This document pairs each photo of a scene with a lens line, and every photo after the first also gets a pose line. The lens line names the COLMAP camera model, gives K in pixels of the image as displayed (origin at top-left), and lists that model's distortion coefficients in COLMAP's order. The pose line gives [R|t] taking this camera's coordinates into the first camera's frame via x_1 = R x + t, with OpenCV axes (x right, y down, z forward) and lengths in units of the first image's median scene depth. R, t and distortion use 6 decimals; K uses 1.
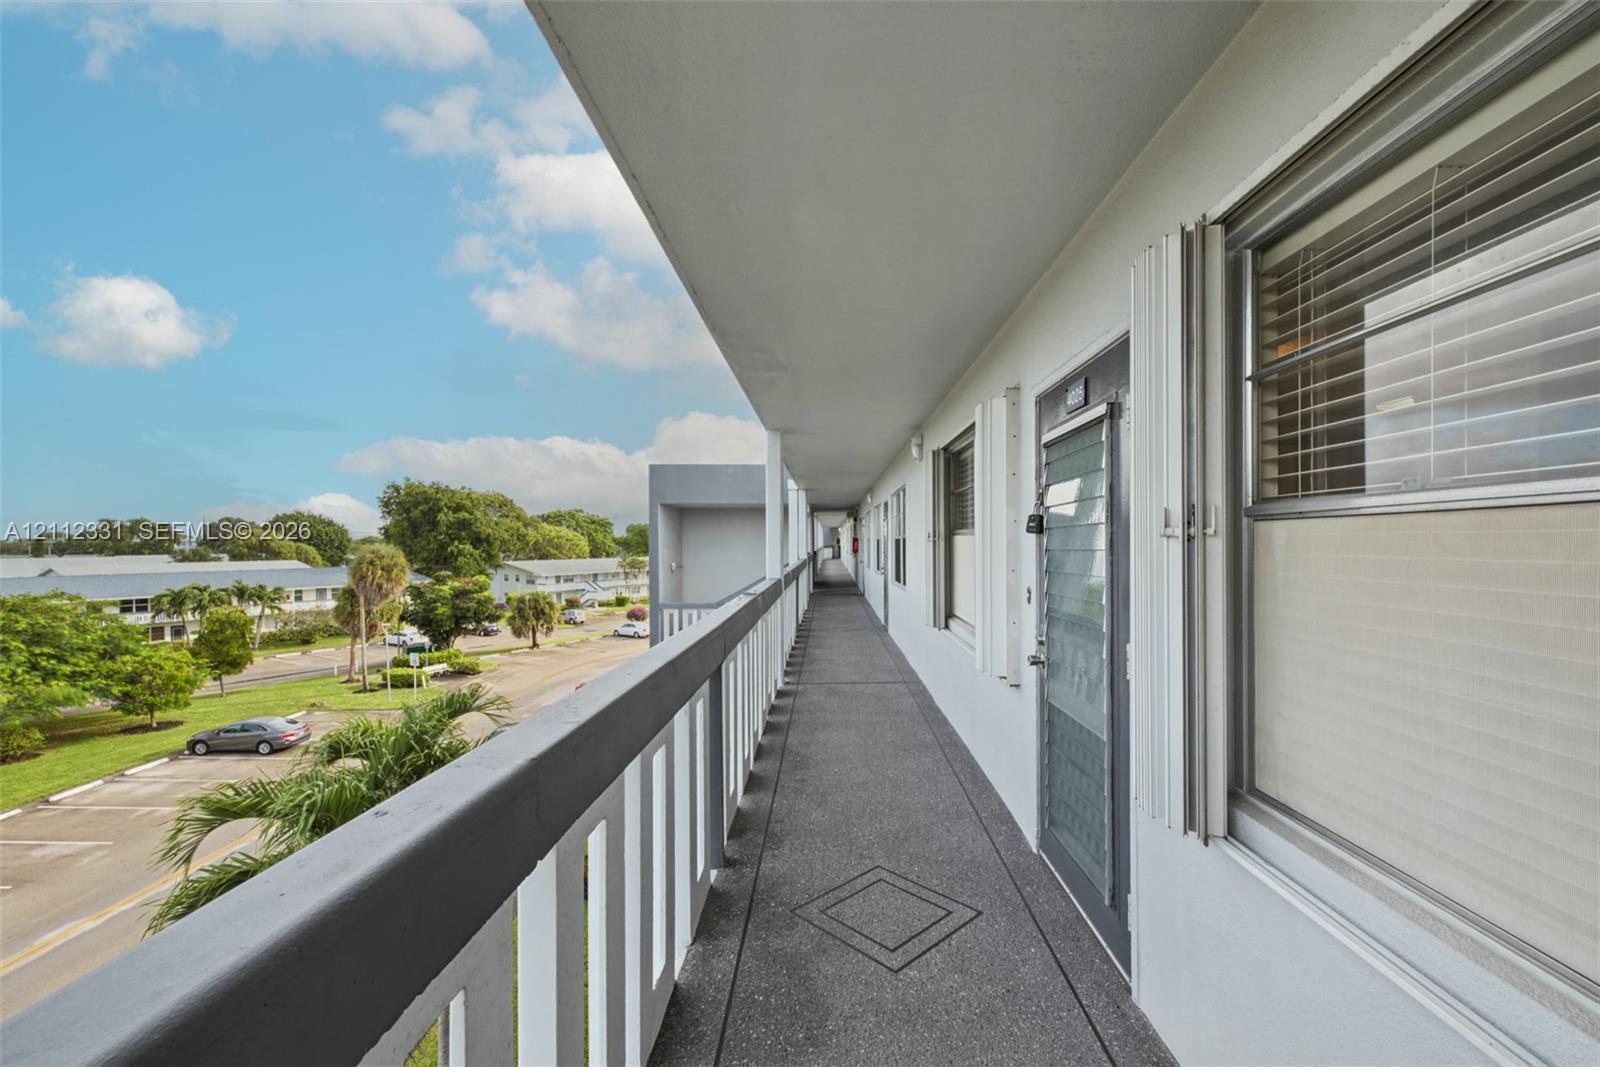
lens RADIAL K [[695.1, 0, 800.0], [0, 695.1, 533.5], [0, 0, 1]] dist [0.011337, -0.000014]
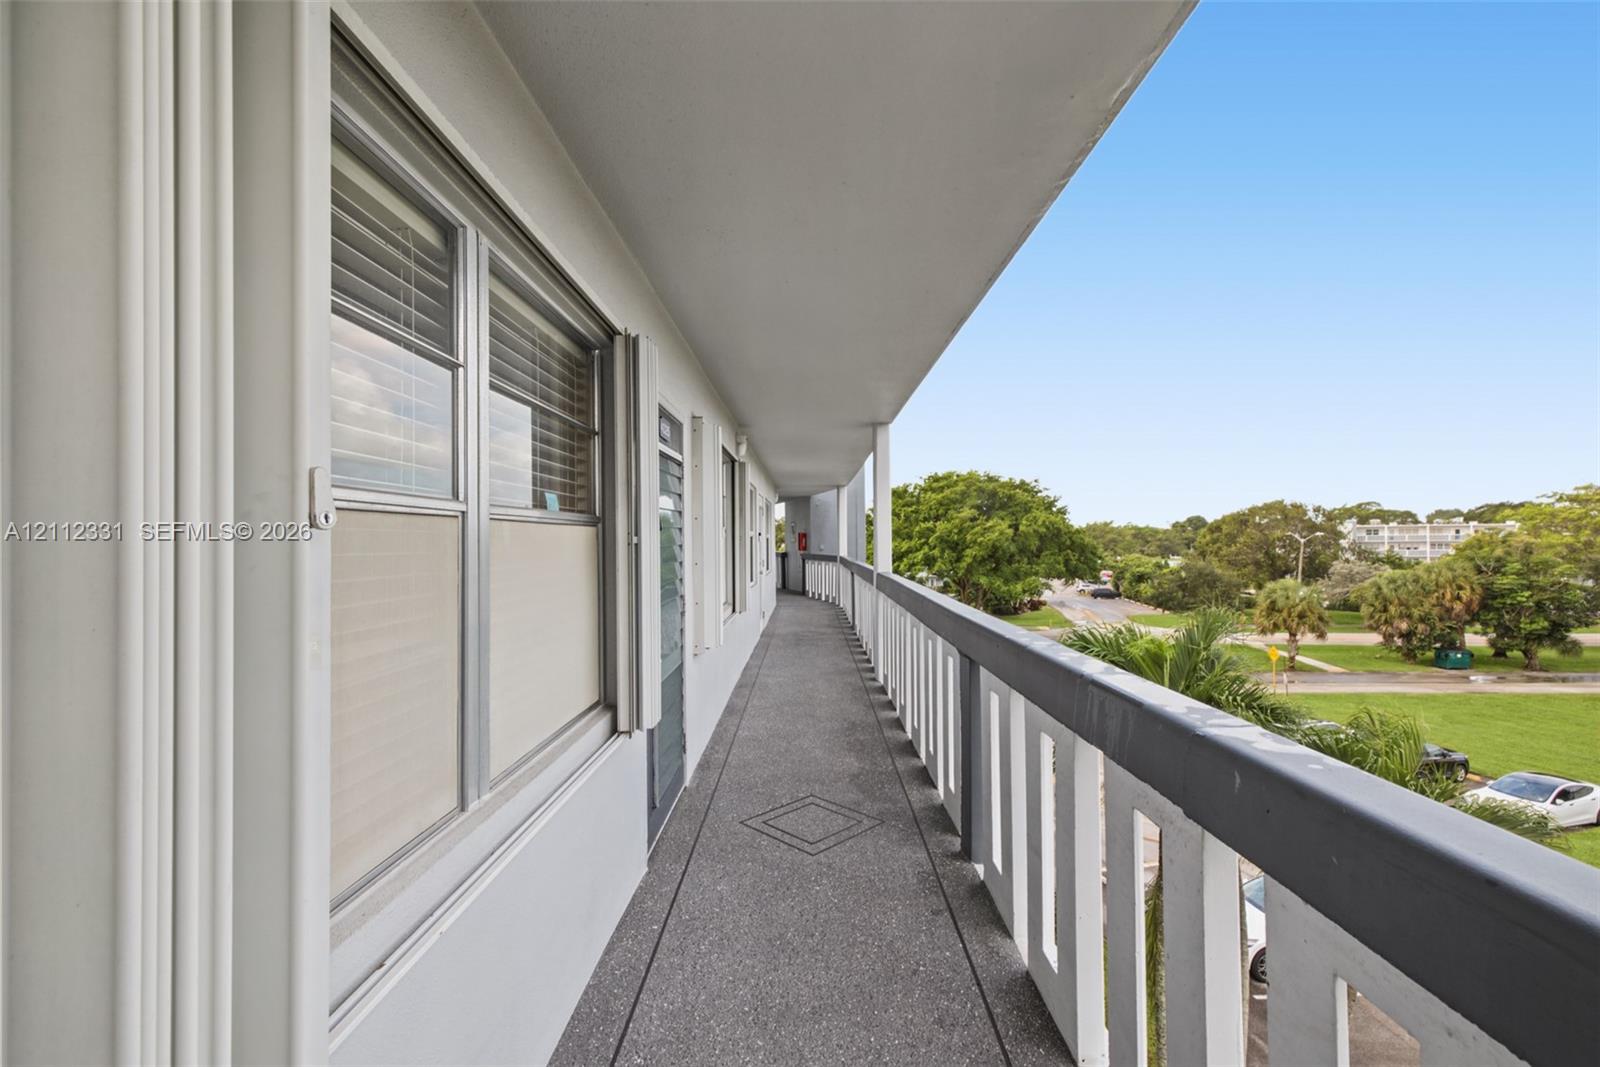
lens RADIAL K [[695.1, 0, 800.0], [0, 695.1, 533.5], [0, 0, 1]] dist [0.011337, -0.000014]
pose [[-0.999500, 0.008929, -0.030331, 0.171773], [0.009585, 0.999721, -0.021577, 0.025602], [0.030130, -0.021857, -0.999307, 2.202880]]
